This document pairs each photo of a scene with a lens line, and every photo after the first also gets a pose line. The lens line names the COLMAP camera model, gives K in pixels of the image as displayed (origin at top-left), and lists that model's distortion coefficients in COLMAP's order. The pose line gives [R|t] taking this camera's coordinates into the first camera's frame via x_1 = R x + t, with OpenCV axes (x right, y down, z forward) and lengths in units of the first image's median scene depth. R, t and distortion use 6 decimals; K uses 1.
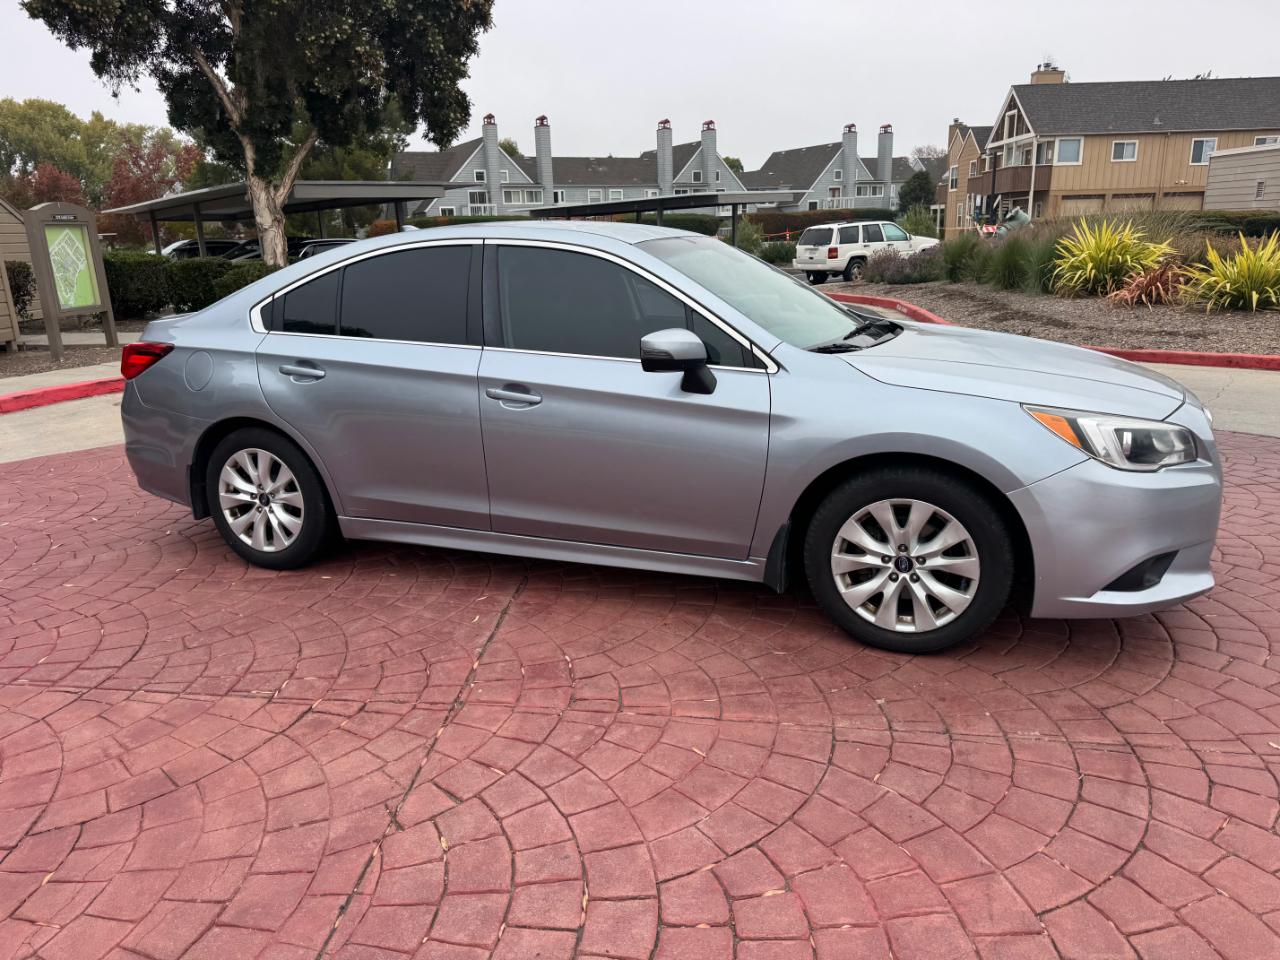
lens RADIAL K [[912.2, 0, 640.1], [0, 912.2, 483.9], [0, 0, 1]] dist [0.032289, -0.037127]
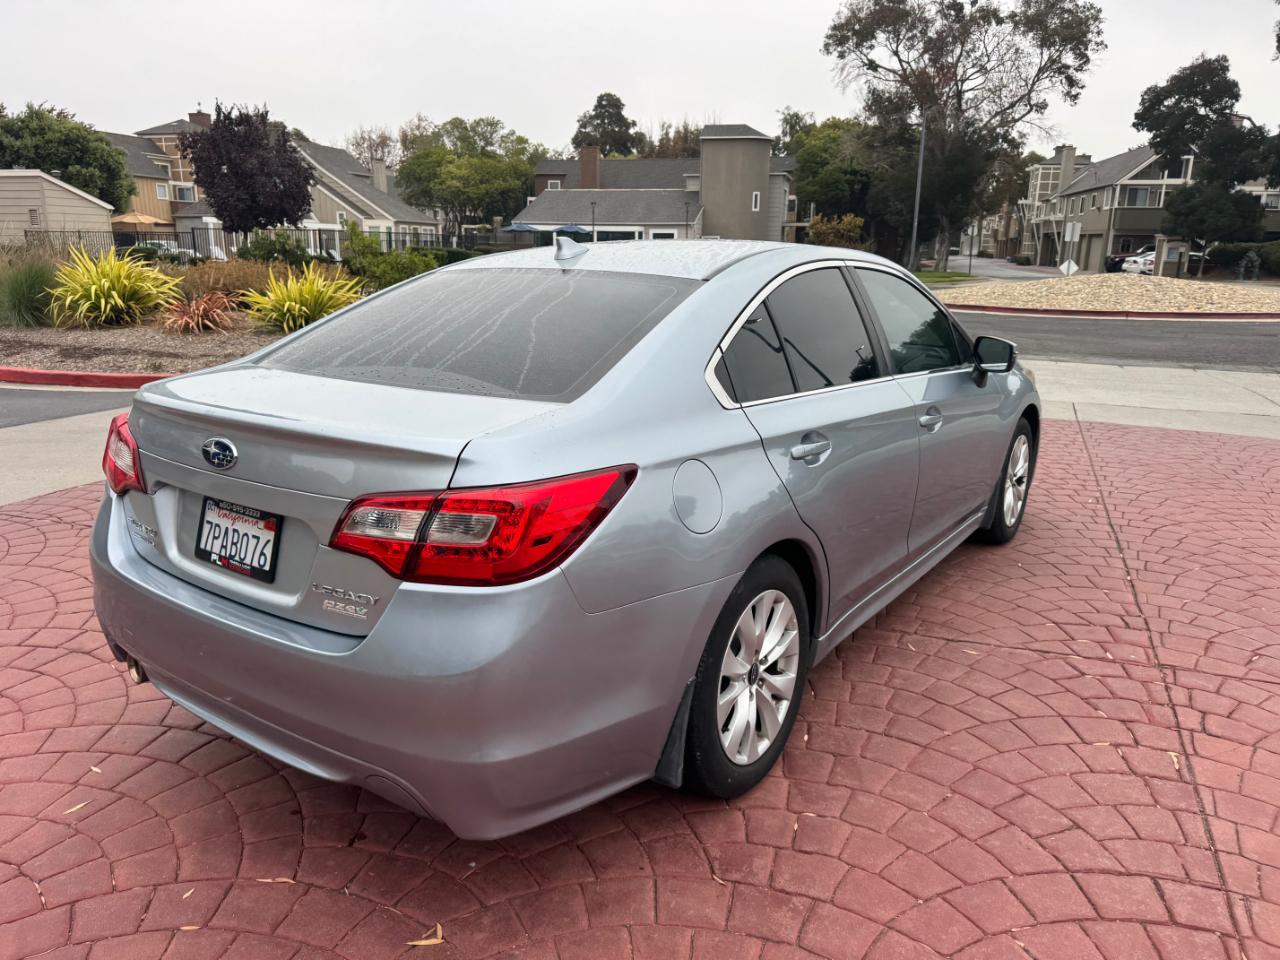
lens RADIAL K [[912.2, 0, 636.2], [0, 912.2, 465.6], [0, 0, 1]] dist [0.032289, -0.037127]
pose [[0.236939, -0.192477, 0.952267, -0.948771], [0.239265, 0.961549, 0.134820, -0.210890], [-0.941601, 0.195900, 0.273881, 0.849332]]
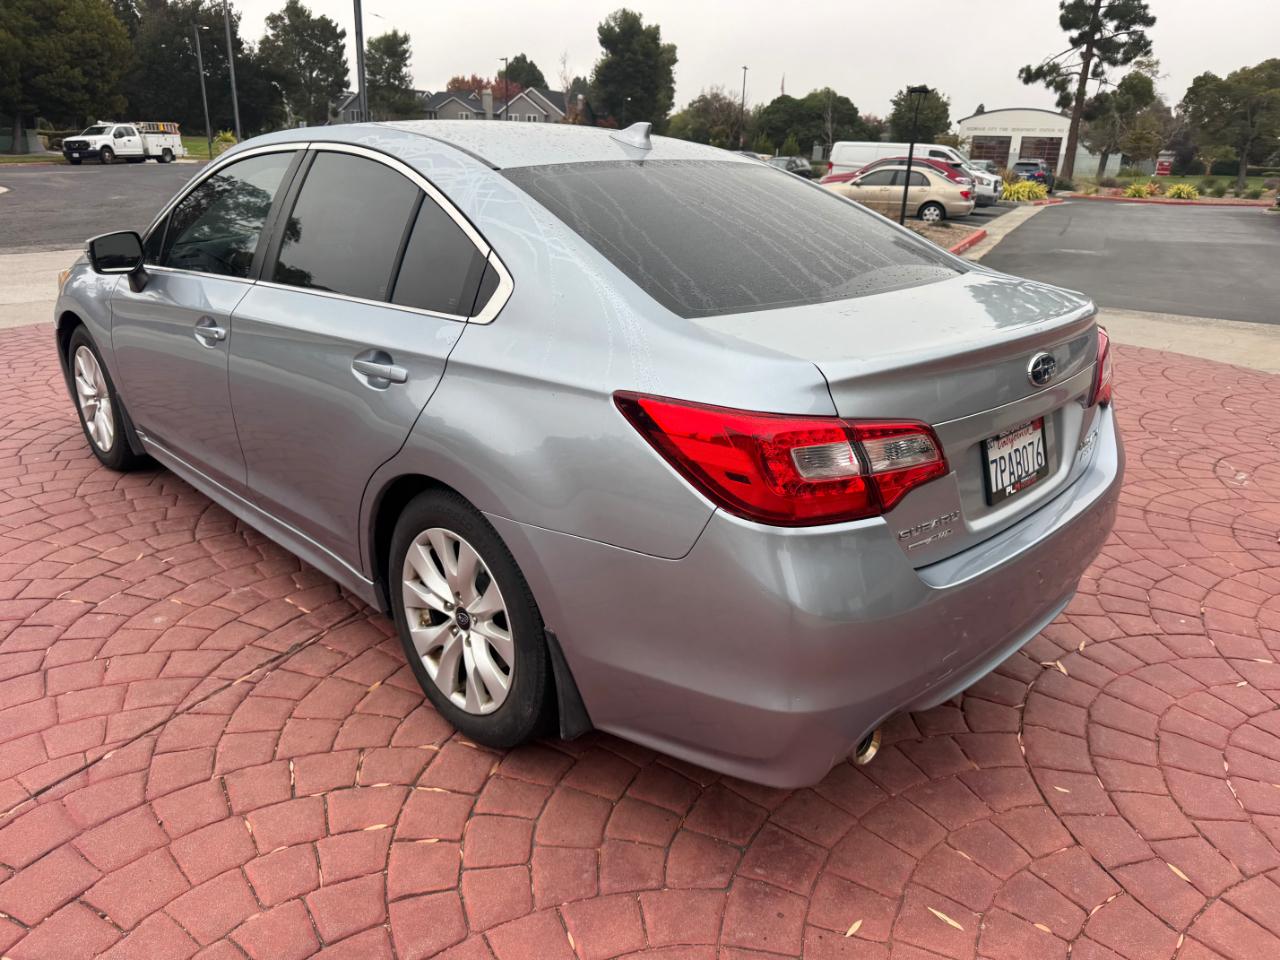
lens RADIAL K [[912.2, 0, 618.9], [0, 912.2, 473.1], [0, 0, 1]] dist [0.032289, -0.037127]
pose [[-0.922149, -0.126113, 0.365701, -0.511073], [0.097170, 0.839538, 0.534541, -0.431377], [-0.374432, 0.528462, -0.761925, 1.658645]]
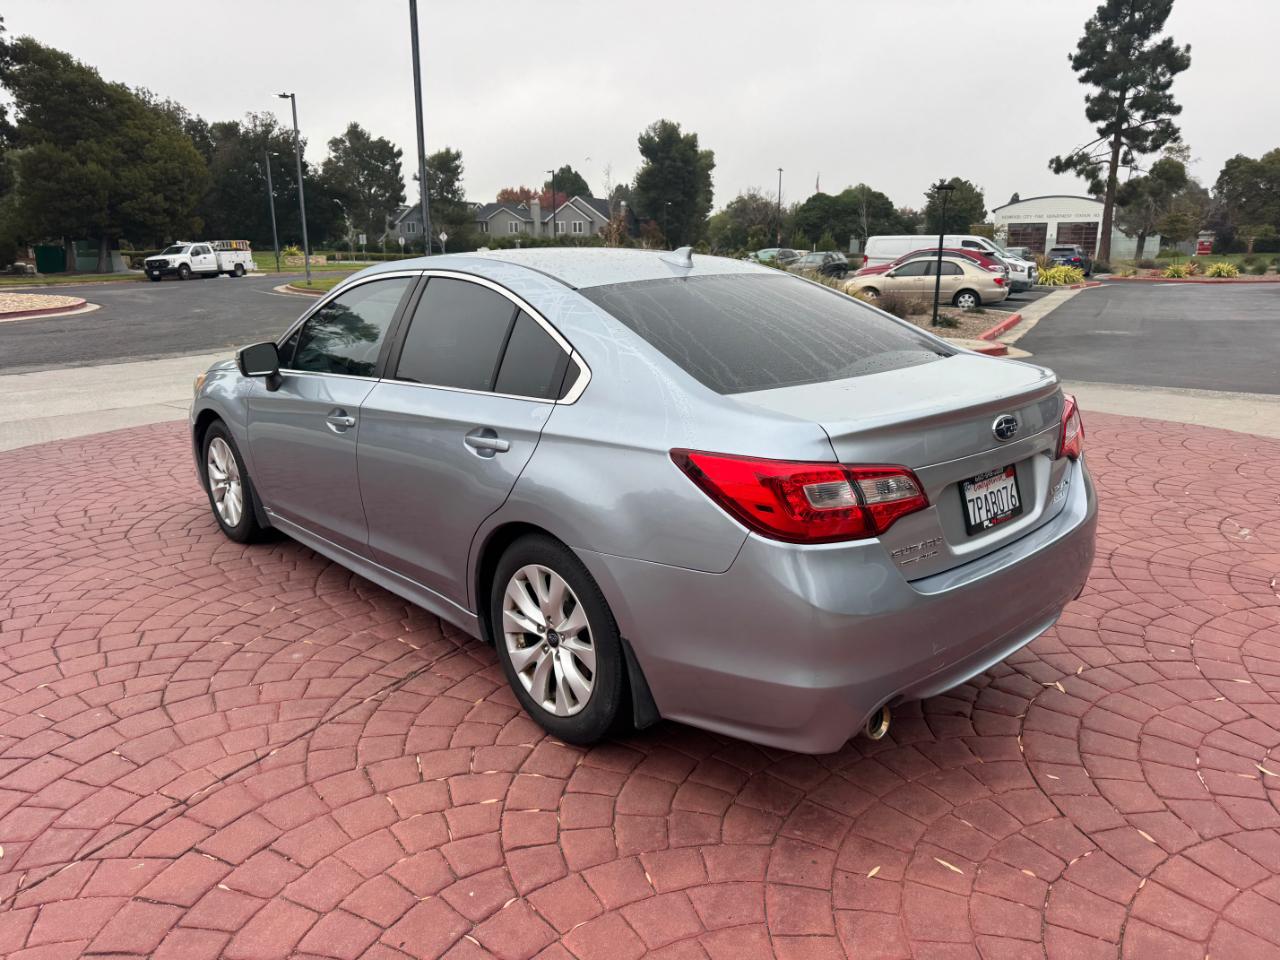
lens RADIAL K [[912.2, 0, 614.8], [0, 912.2, 468.3], [0, 0, 1]] dist [0.032289, -0.037127]
pose [[-0.901786, -0.067149, 0.426934, -0.559499], [0.141082, 0.888000, 0.437666, -0.479202], [-0.408507, 0.454914, -0.791313, 1.783114]]
